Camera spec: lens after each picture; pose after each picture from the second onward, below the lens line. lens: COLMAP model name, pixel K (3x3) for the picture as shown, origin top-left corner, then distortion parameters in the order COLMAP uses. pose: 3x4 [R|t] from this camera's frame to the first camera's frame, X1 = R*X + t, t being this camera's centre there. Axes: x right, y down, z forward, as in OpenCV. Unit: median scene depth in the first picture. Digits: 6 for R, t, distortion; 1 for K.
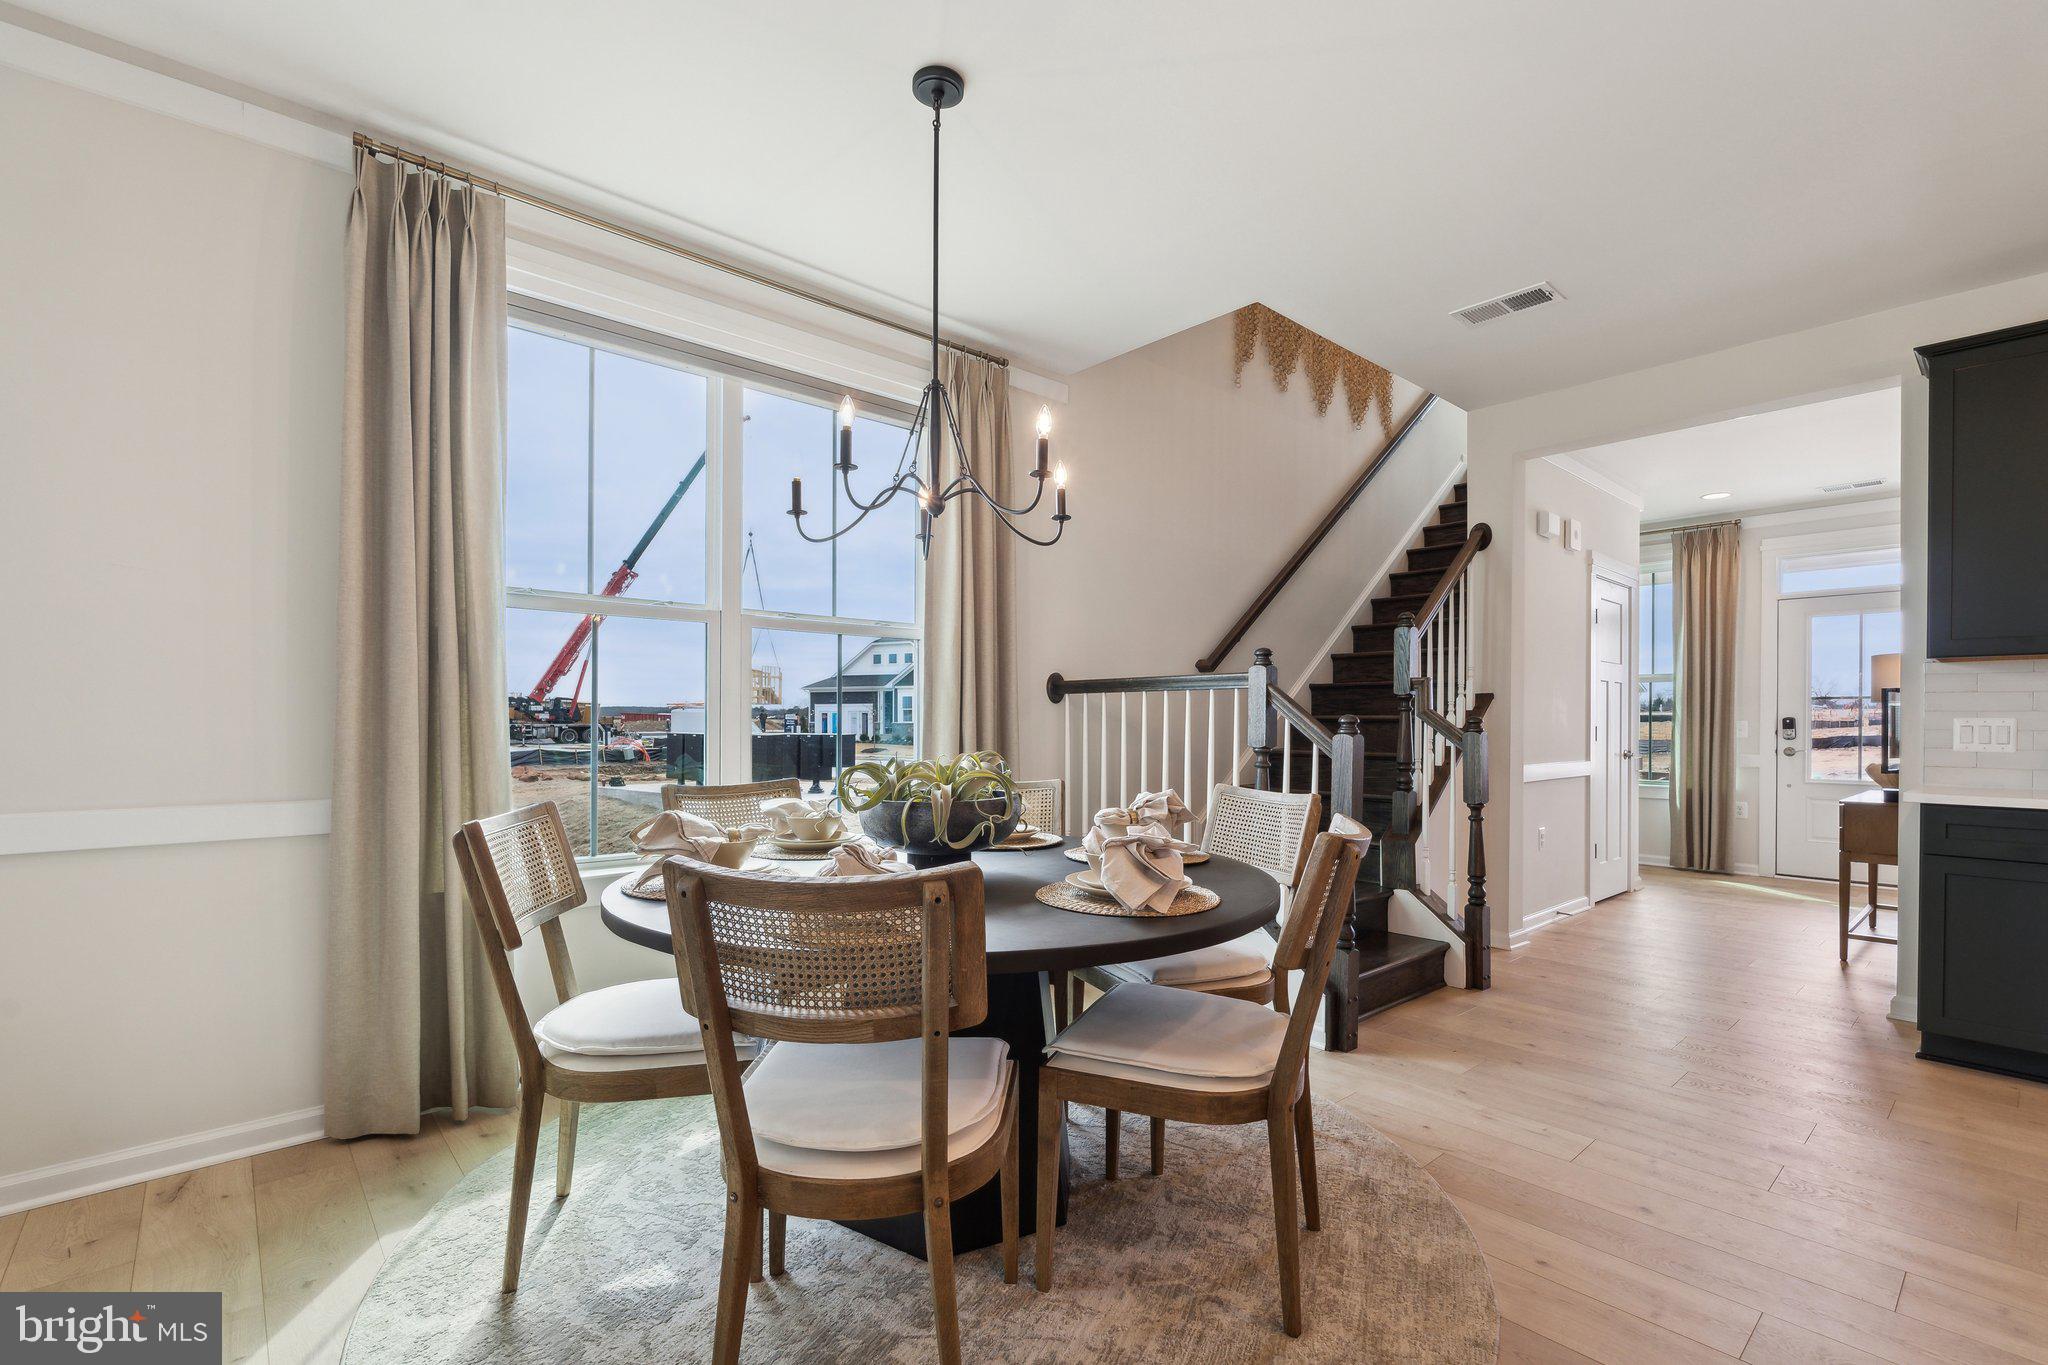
lens RADIAL K [[918.2, 0, 1040.2], [0, 918.2, 732.0], [0, 0, 1]] dist [-0.003582, 0.000510]
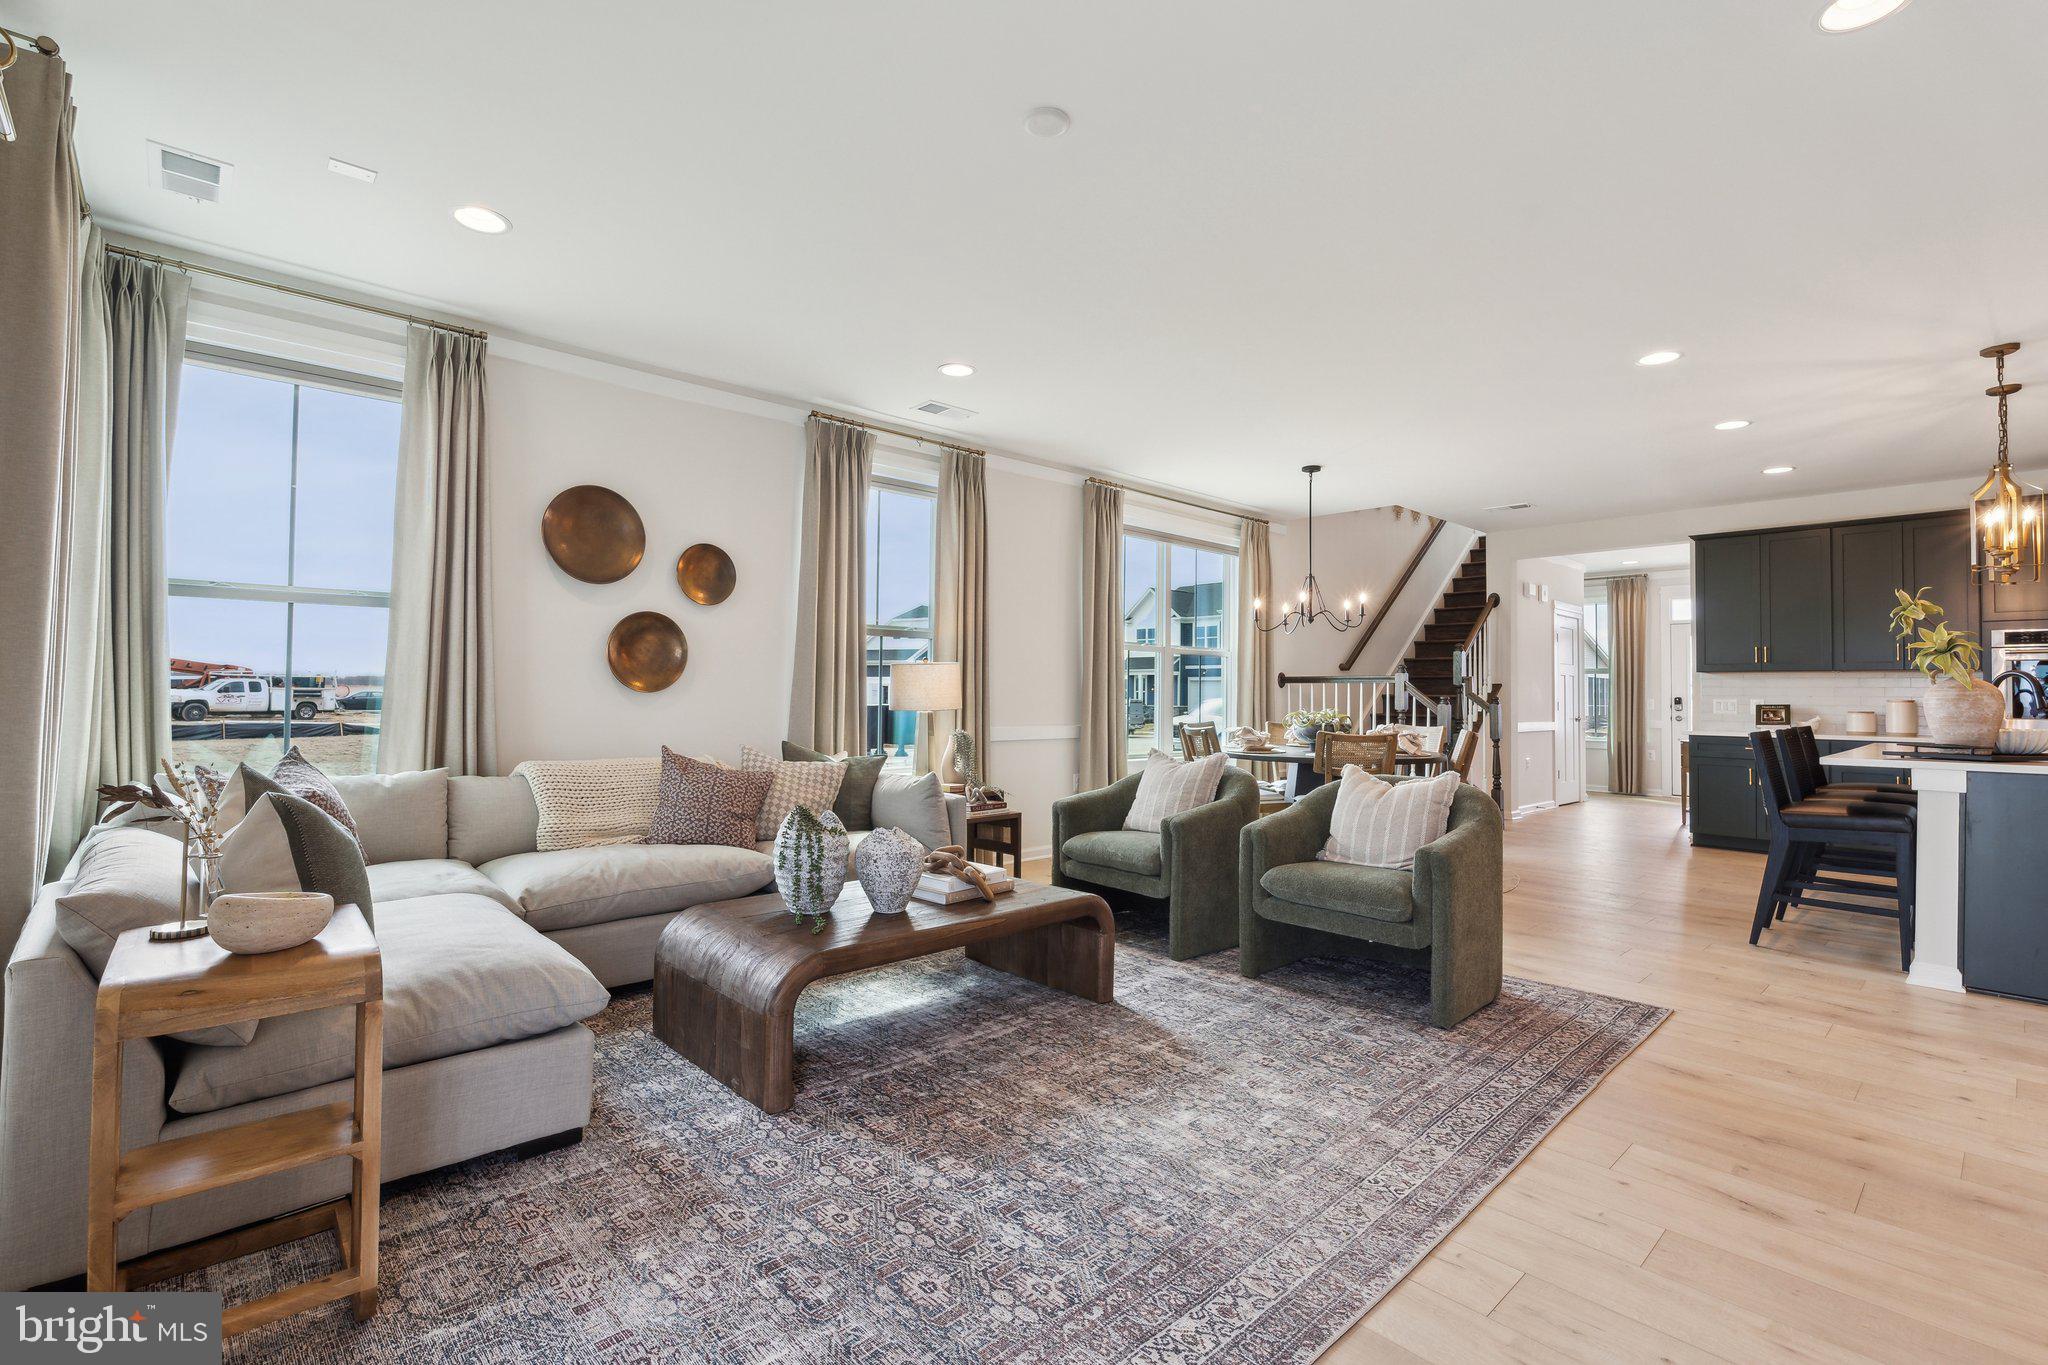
lens RADIAL K [[918.2, 0, 1033.4], [0, 918.2, 672.2], [0, 0, 1]] dist [-0.003582, 0.000510]
pose [[0.999901, 0.007807, 0.011712, -0.552964], [-0.007376, 0.999310, -0.036404, 0.011715], [-0.011989, 0.036314, 0.999269, -0.985232]]
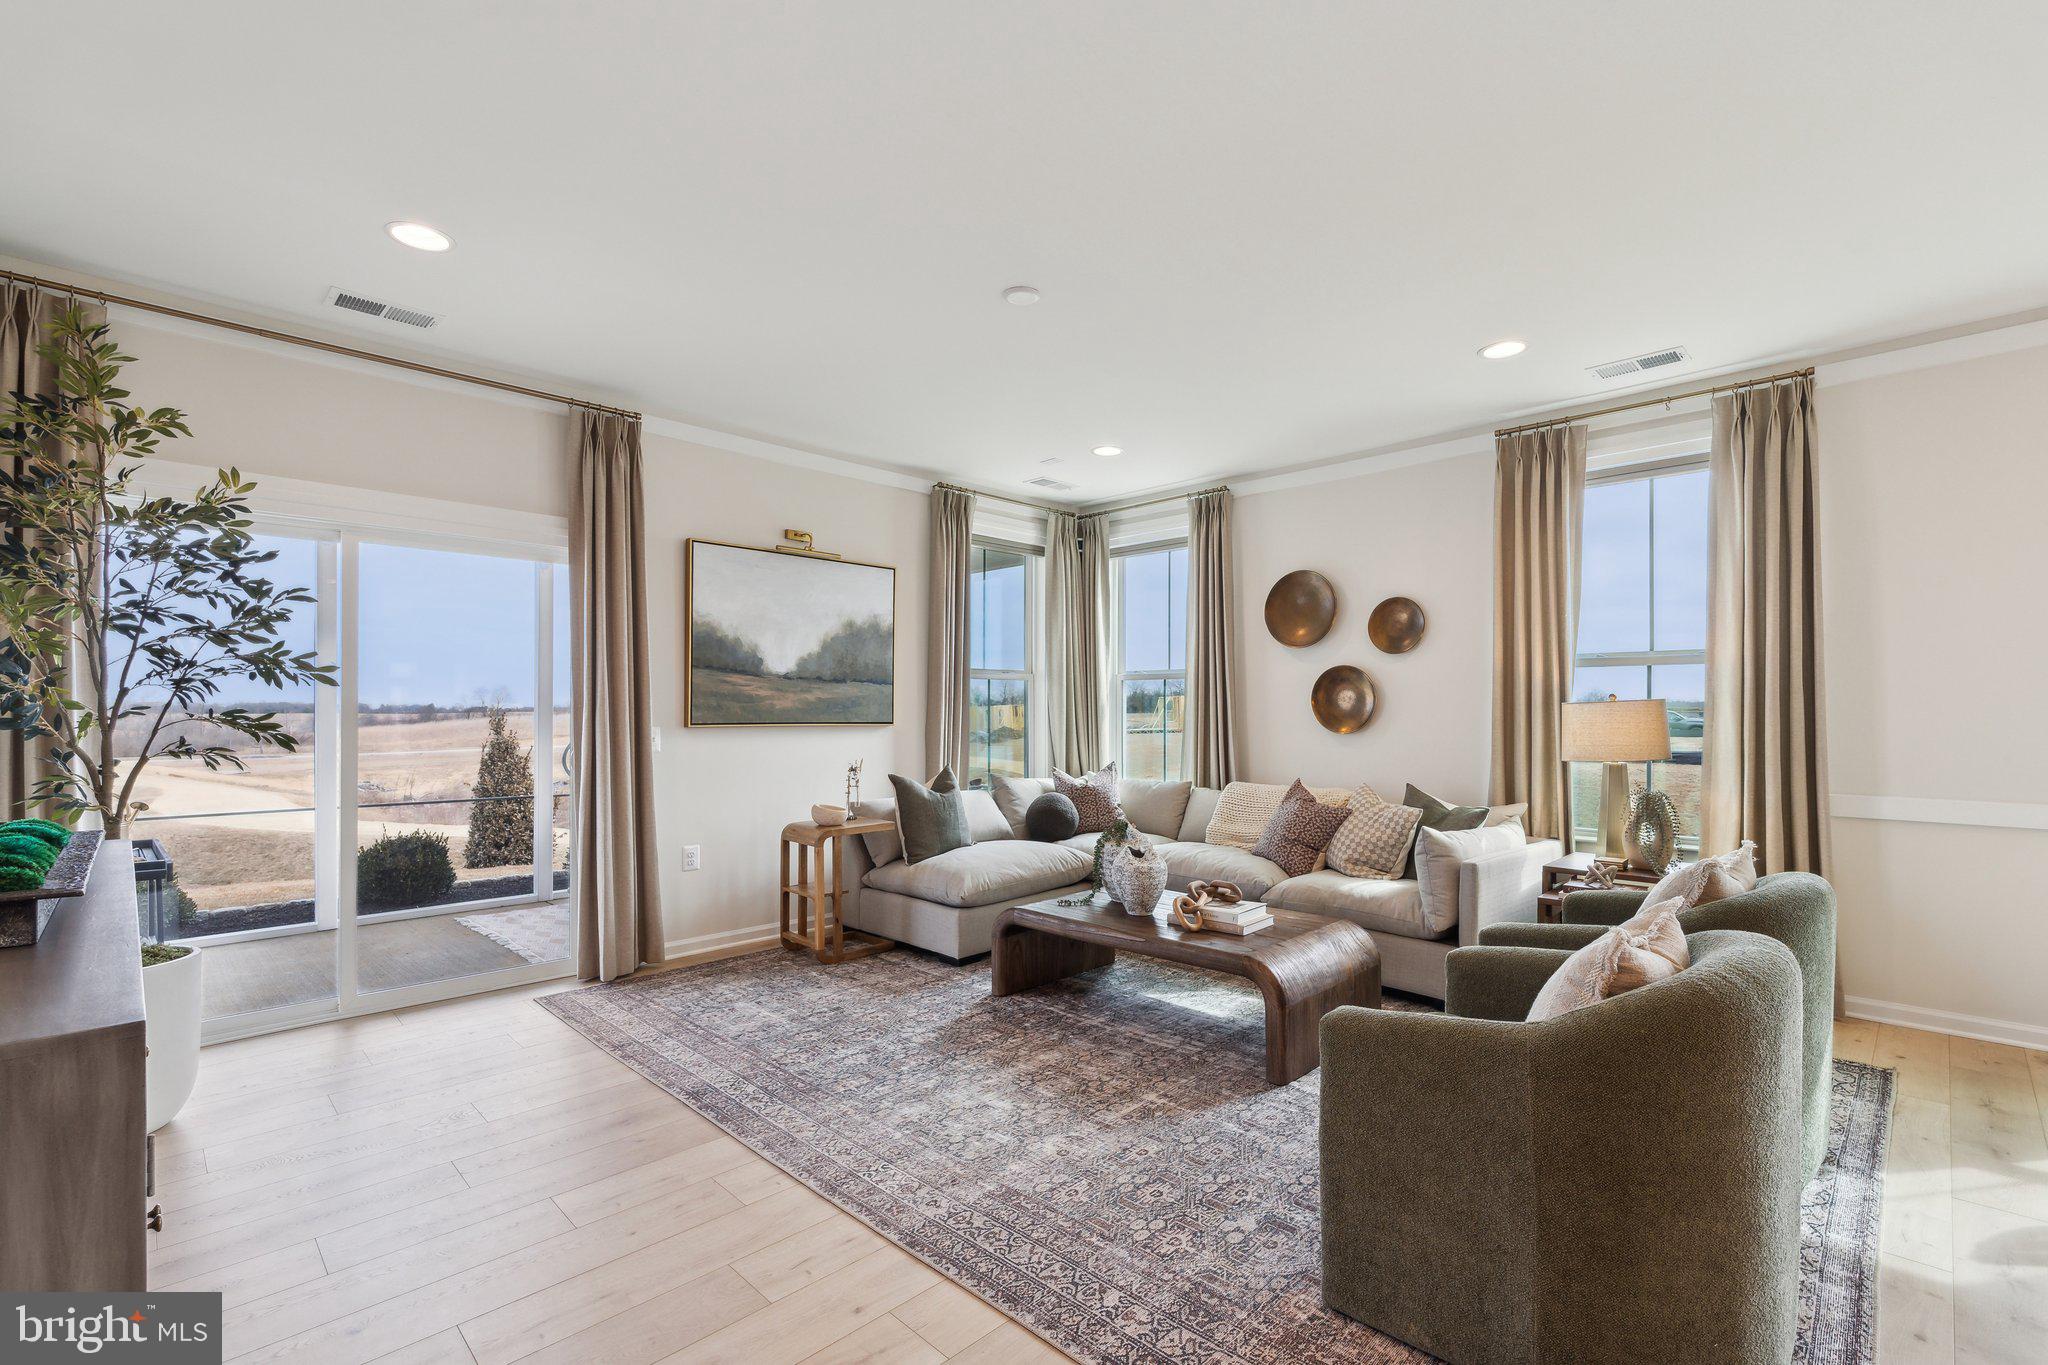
lens RADIAL K [[918.2, 0, 1037.6], [0, 918.2, 697.4], [0, 0, 1]] dist [-0.003582, 0.000510]
pose [[0.054598, -0.015651, -0.998386, 0.594816], [-0.013938, 0.999768, -0.016435, -0.039612], [0.998411, 0.014813, 0.054367, -0.161849]]
